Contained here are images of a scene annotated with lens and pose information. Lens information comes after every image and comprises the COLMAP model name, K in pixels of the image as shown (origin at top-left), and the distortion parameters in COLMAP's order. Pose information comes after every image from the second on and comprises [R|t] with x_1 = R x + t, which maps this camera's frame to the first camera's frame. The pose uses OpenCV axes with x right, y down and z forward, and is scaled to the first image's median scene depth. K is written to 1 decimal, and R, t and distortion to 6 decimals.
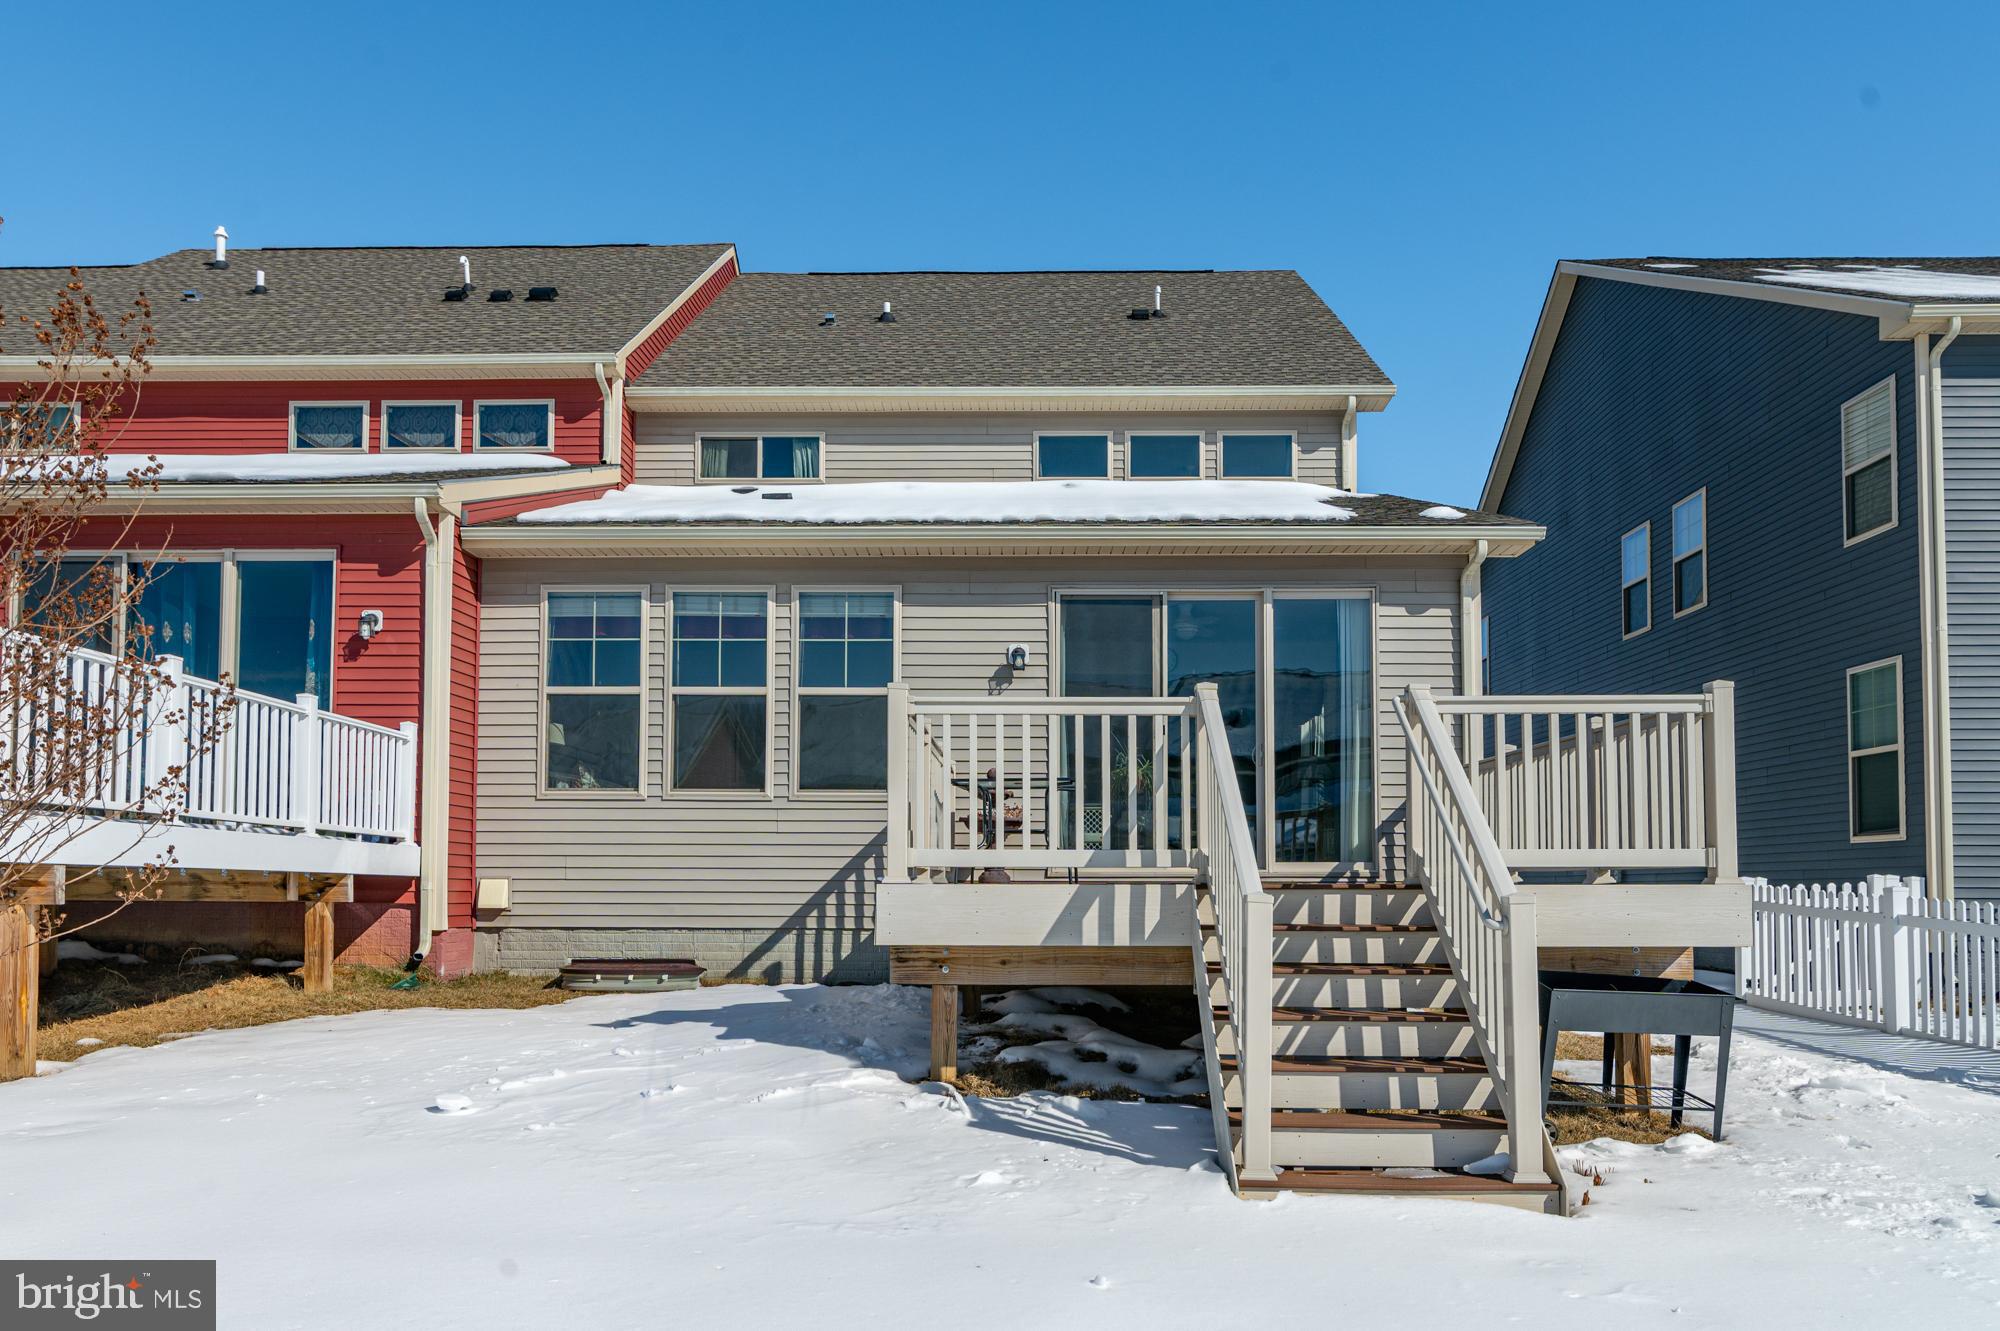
lens RADIAL K [[1383.5, 0, 1000.0], [0, 1383.5, 665.5], [0, 0, 1]] dist [-0.000219, -0.000135]
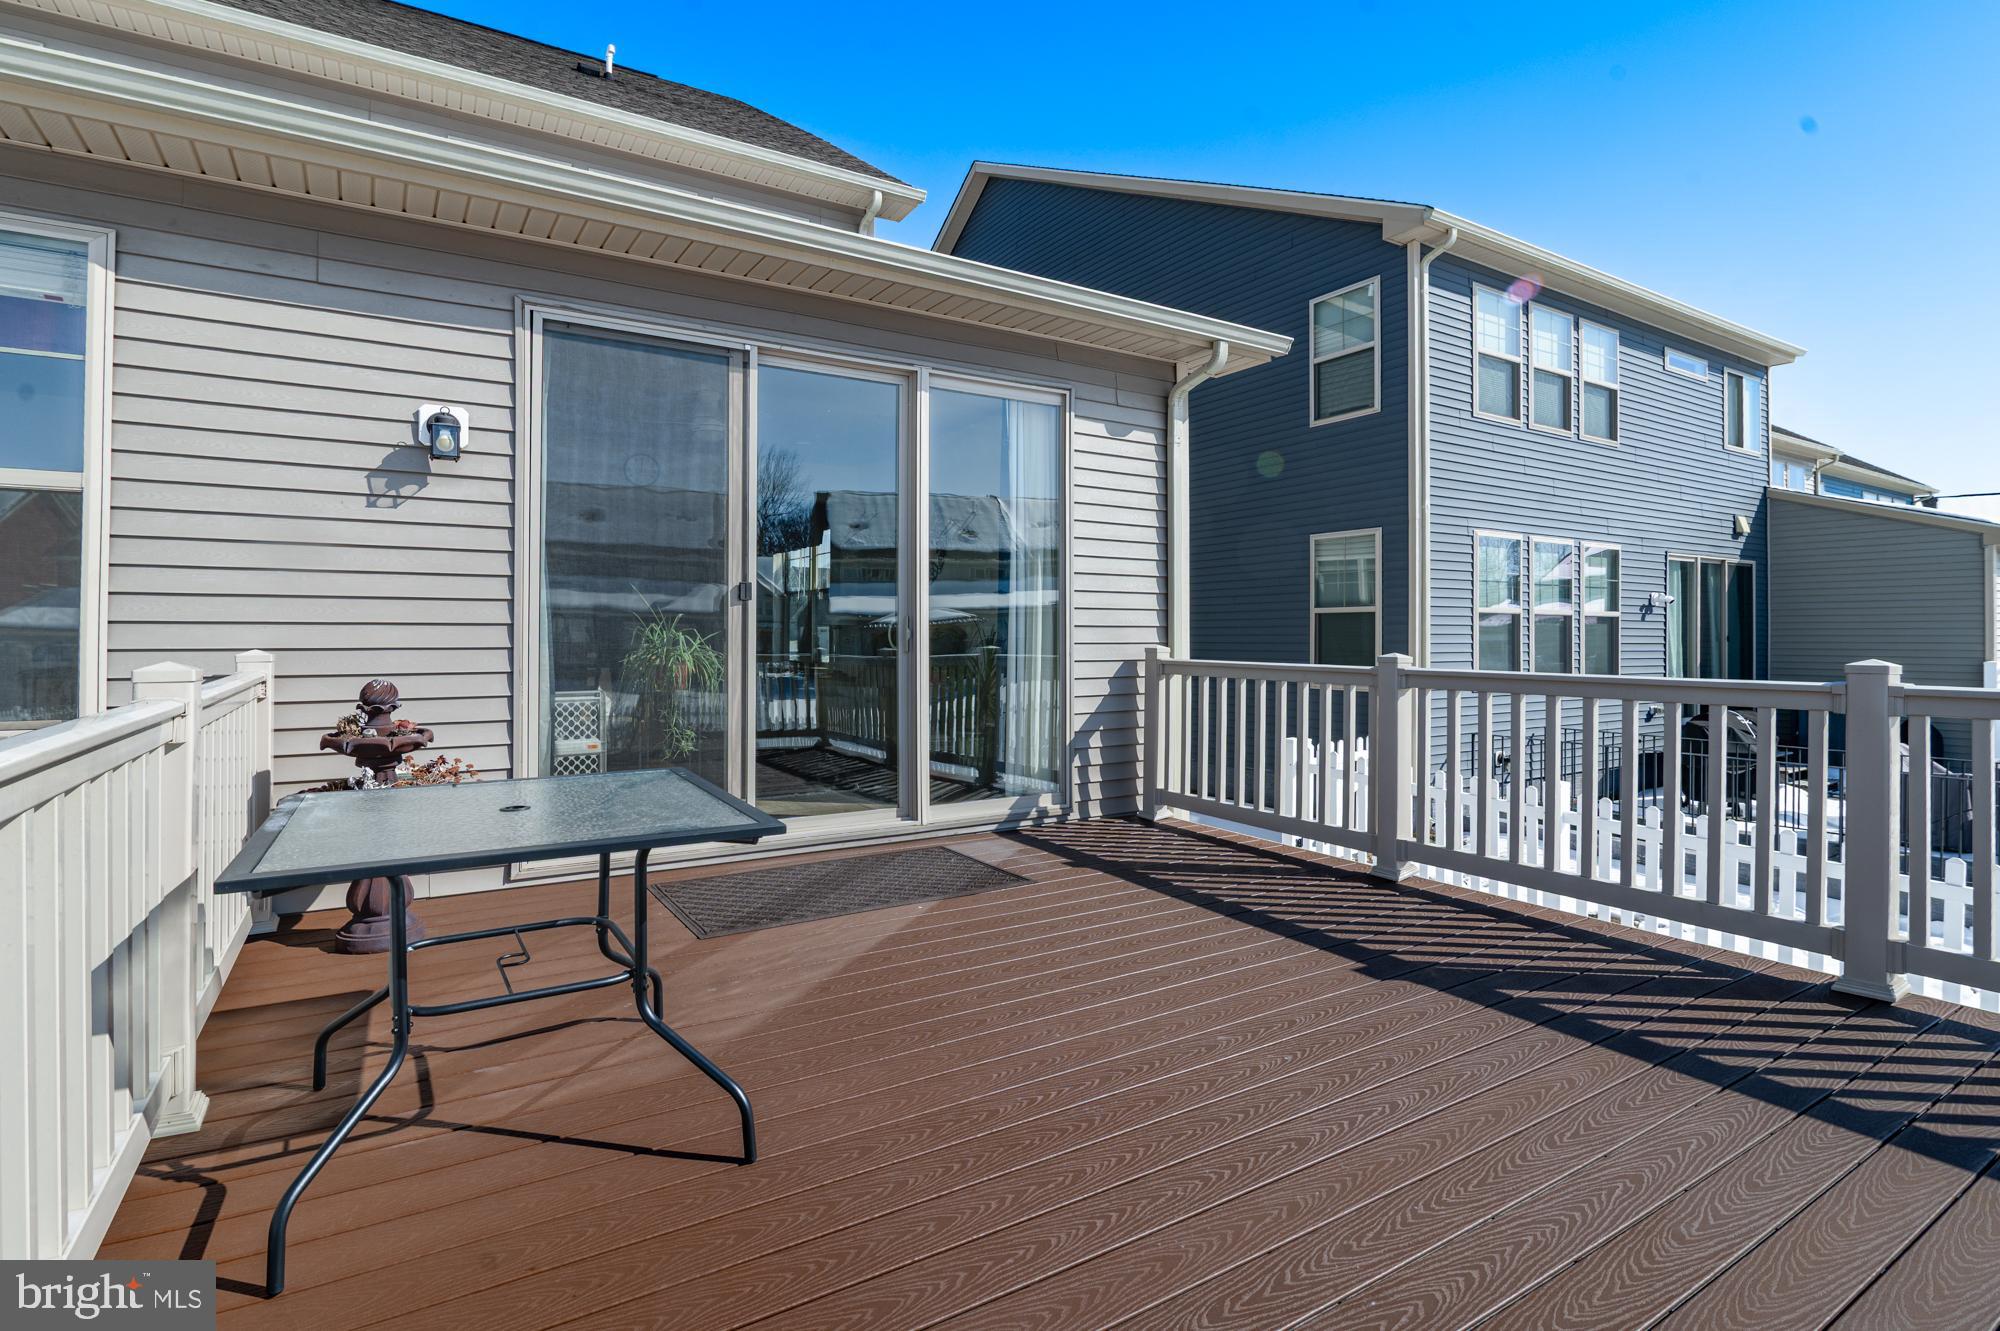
lens RADIAL K [[845.5, 0, 1003.9], [0, 845.5, 601.9], [0, 0, 1]] dist [-0.015504, 0.000338]
pose [[0.800518, 0.002524, 0.599303, -0.005303], [-0.078757, 0.991762, 0.101022, 0.007652], [-0.594111, -0.128069, 0.794122, 0.649088]]
